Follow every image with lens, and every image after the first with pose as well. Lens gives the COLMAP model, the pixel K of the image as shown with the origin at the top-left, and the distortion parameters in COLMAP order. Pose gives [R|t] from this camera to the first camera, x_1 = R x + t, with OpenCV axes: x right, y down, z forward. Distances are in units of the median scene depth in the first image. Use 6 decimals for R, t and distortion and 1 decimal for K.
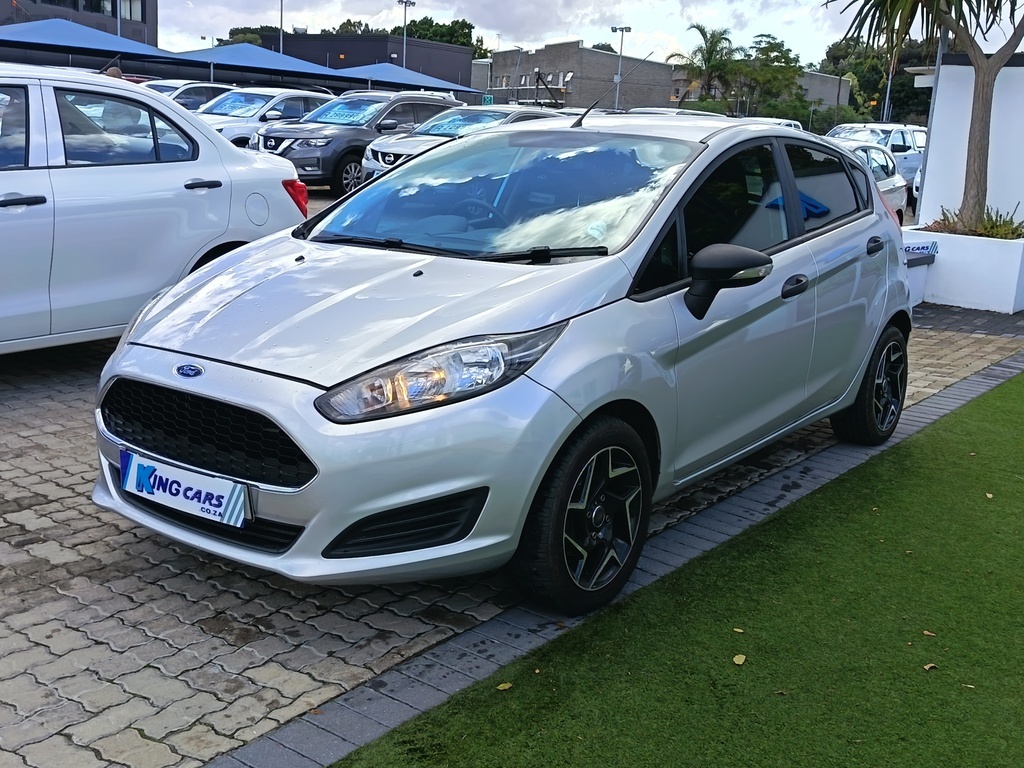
lens RADIAL K [[1072.3, 0, 512.0], [0, 1072.3, 384.0], [0, 0, 1]] dist [0.119246, -0.221479]
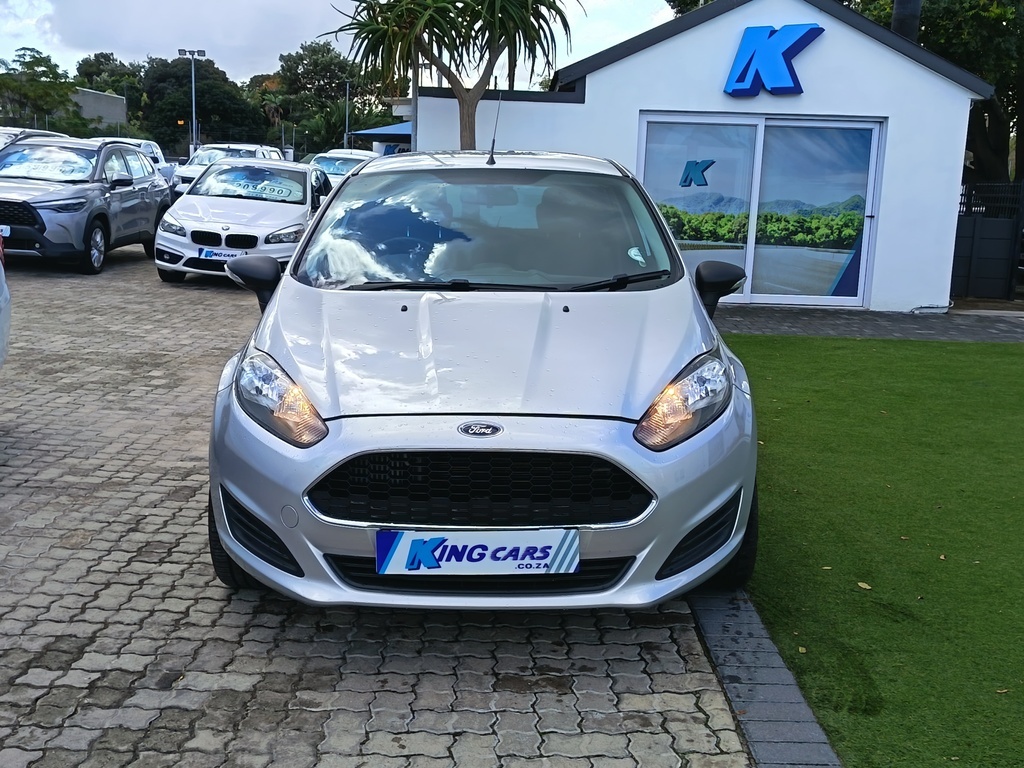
lens RADIAL K [[1072.3, 0, 512.0], [0, 1072.3, 384.0], [0, 0, 1]] dist [0.119246, -0.221479]
pose [[0.802037, -0.139050, 0.580863, -0.810062], [0.147843, 0.988477, 0.032489, -0.077518], [-0.578688, 0.059819, 0.813353, 0.197026]]
